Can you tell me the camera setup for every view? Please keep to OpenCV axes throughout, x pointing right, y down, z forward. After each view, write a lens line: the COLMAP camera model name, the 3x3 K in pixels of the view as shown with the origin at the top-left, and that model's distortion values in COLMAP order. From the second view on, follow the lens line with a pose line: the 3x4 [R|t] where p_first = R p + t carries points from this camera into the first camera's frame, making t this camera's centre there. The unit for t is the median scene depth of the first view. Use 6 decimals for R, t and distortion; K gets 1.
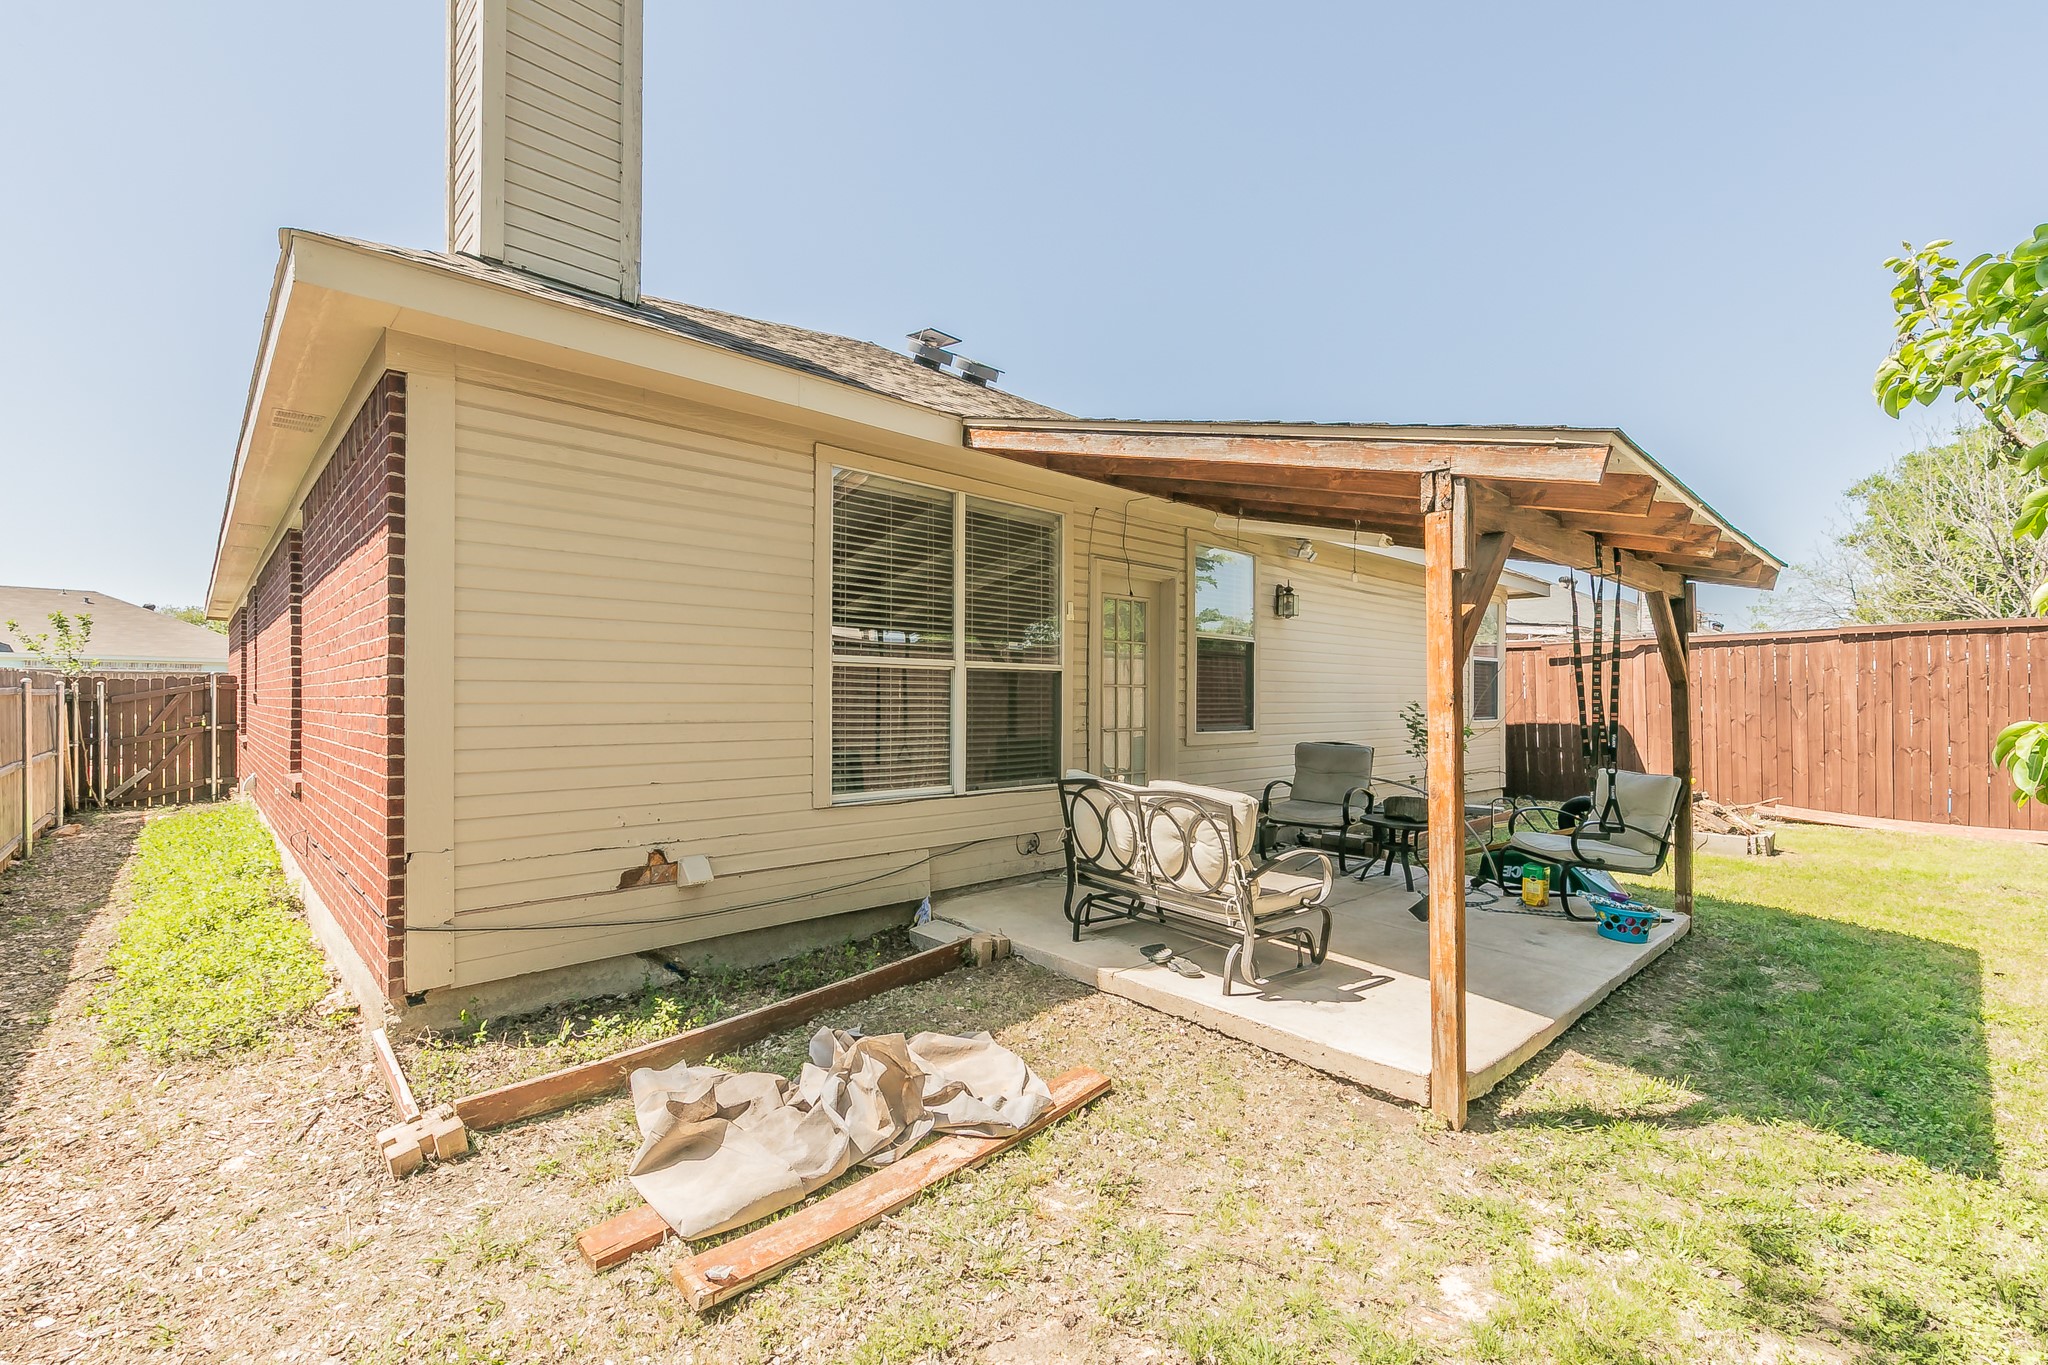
lens RADIAL K [[892.3, 0, 1033.0], [0, 892.3, 701.8], [0, 0, 1]] dist [0.000768, -0.000068]
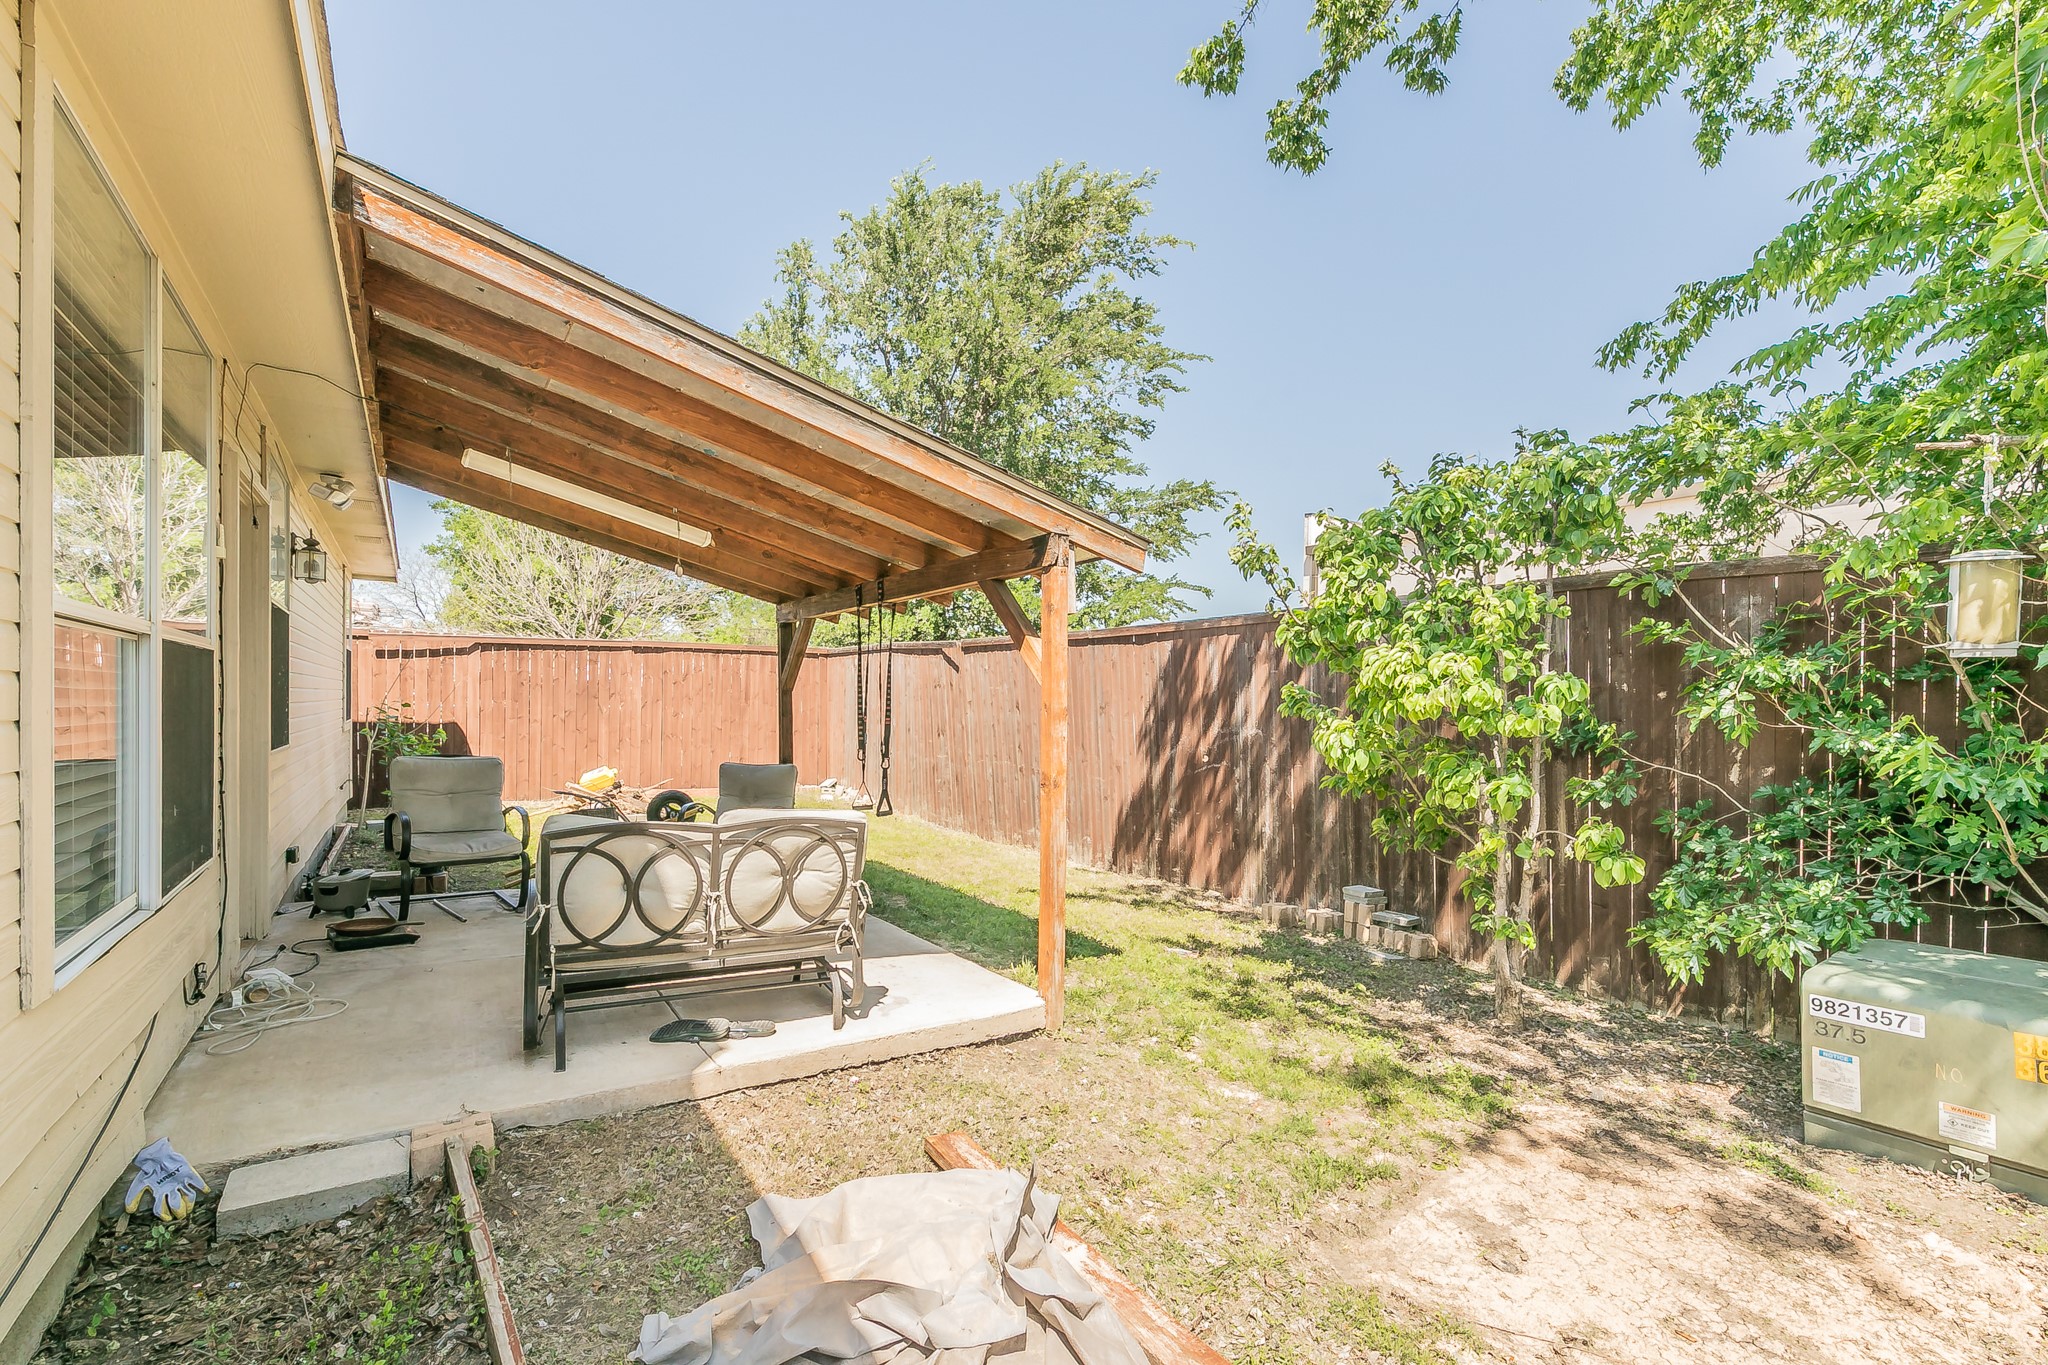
lens RADIAL K [[892.3, 0, 1033.0], [0, 892.3, 701.8], [0, 0, 1]] dist [0.000768, -0.000068]
pose [[0.161771, -0.001128, 0.986828, -0.599439], [-0.009263, 0.999954, 0.002662, -0.014697], [-0.986785, -0.009572, 0.161753, 0.586982]]
